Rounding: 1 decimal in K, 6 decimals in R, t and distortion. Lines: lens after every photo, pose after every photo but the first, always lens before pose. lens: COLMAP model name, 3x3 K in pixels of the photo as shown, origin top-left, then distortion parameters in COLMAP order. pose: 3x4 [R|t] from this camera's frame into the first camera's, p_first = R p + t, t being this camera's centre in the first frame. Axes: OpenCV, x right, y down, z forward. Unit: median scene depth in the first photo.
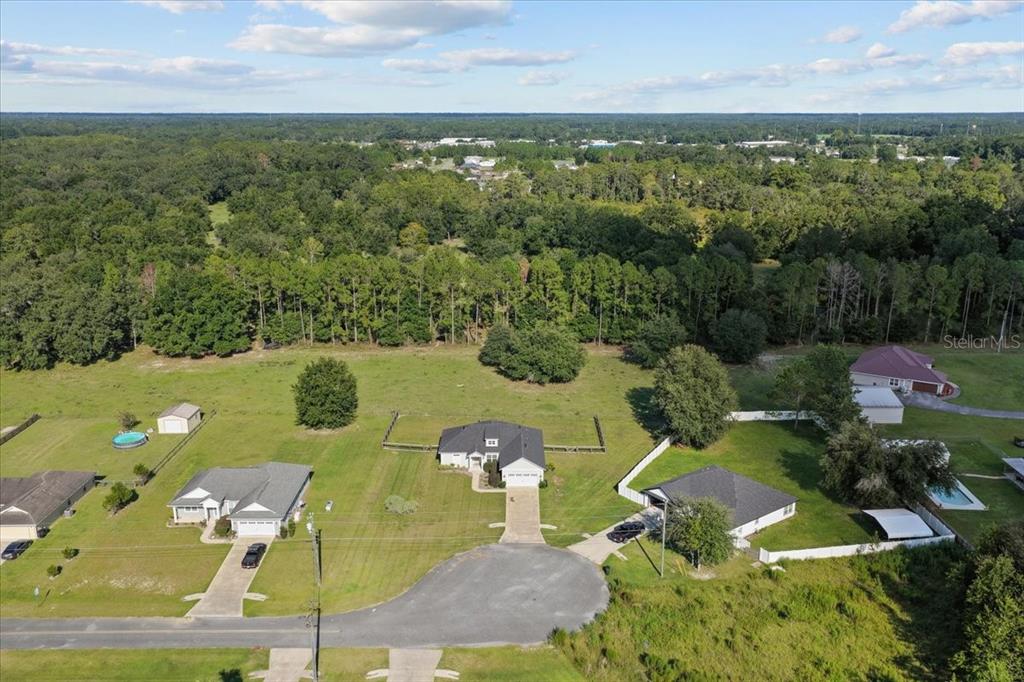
lens RADIAL K [[845.2, 0, 510.7], [0, 845.2, 344.4], [0, 0, 1]] dist [-0.011350, 0.045822]
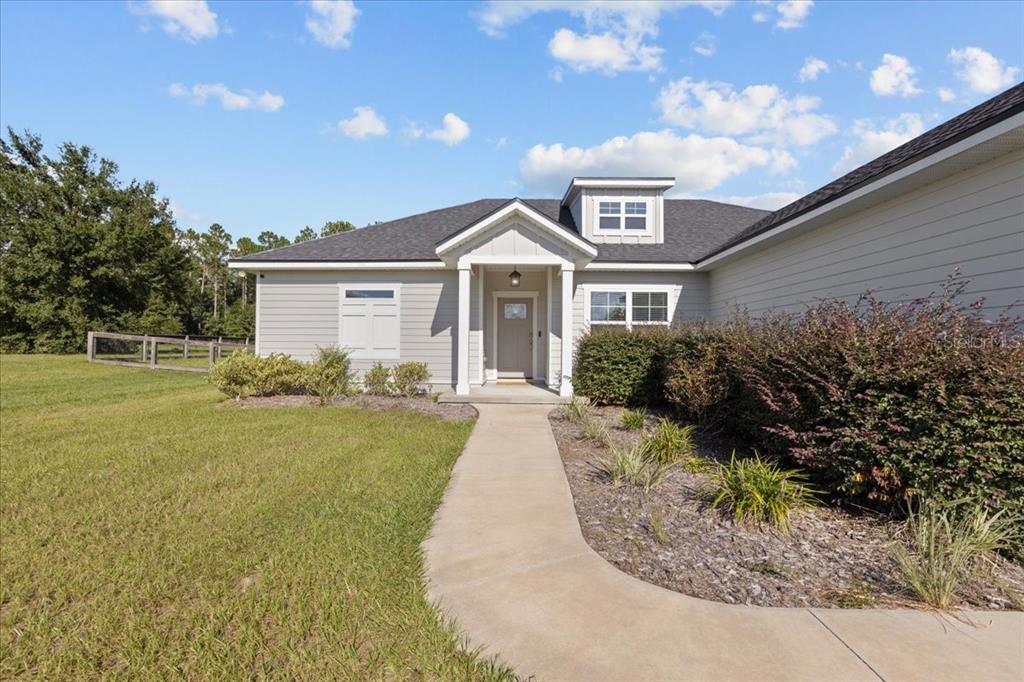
lens RADIAL K [[455.5, 0, 512.0], [0, 455.5, 341.0], [0, 0, 1]] dist [0.001779, 0.000168]
pose [[0.999827, 0.007204, -0.017159, -0.039913], [-0.011670, 0.960931, -0.276542, 0.158941], [0.014497, 0.276695, 0.960849, 0.934906]]
